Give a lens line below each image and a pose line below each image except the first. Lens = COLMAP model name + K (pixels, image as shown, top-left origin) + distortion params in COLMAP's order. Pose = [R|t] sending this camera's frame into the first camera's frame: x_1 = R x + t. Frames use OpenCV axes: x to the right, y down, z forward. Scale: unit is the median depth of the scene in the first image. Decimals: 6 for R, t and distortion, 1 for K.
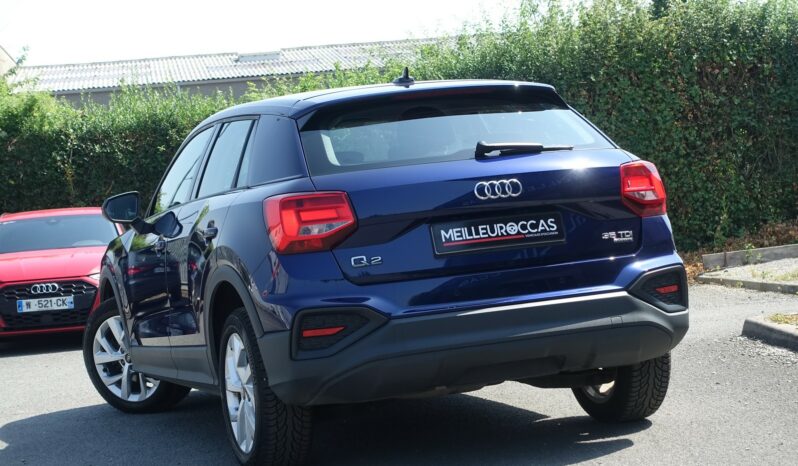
lens RADIAL K [[1718.9, 0, 401.3], [0, 1718.9, 229.6], [0, 0, 1]] dist [-0.046606, 0.000000]
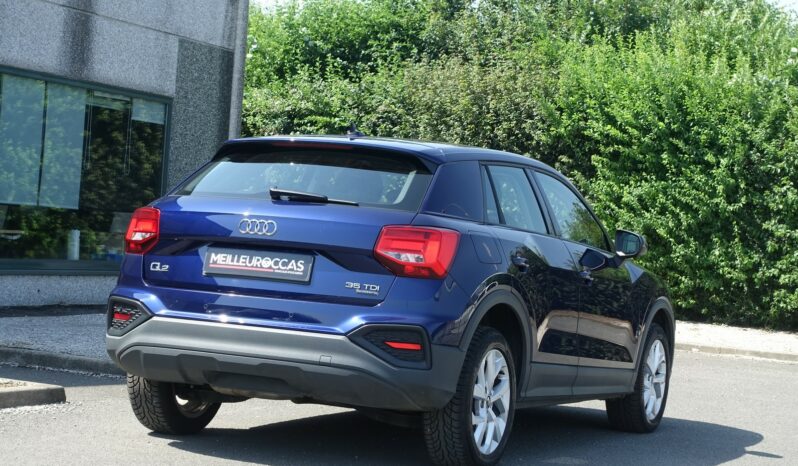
lens RADIAL K [[1718.9, 0, 398.8], [0, 1718.9, 234.5], [0, 0, 1]] dist [-0.046606, 0.000000]
pose [[0.694914, 0.146880, -0.703932, 0.936289], [-0.156020, 0.986395, 0.051795, -0.092969], [0.701963, 0.073834, 0.708376, 0.239032]]
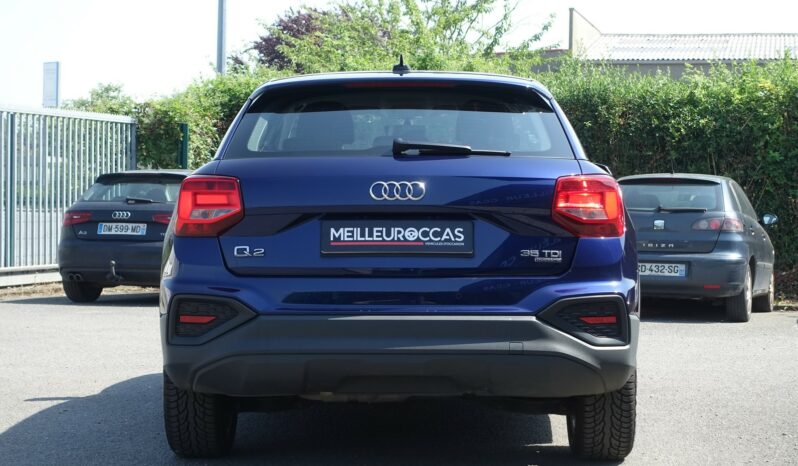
lens RADIAL K [[1718.9, 0, 397.7], [0, 1718.9, 234.3], [0, 0, 1]] dist [-0.046606, 0.000000]
pose [[0.926994, 0.103695, -0.360456, 0.391714], [-0.096611, 0.994609, 0.037670, -0.034805], [0.362419, -0.000096, 0.932015, 0.128965]]
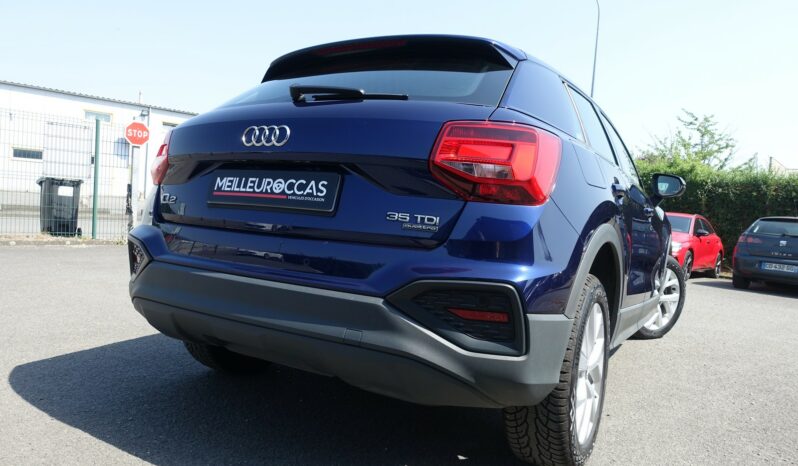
lens RADIAL K [[543.3, 0, 399.1], [0, 543.3, 227.9], [0, 0, 1]] dist [-0.007392, -0.005143]
pose [[0.624911, 0.159680, -0.764191, 0.298843], [-0.143814, 0.985653, 0.088352, -0.012024], [0.767335, 0.054690, 0.638910, 0.877128]]
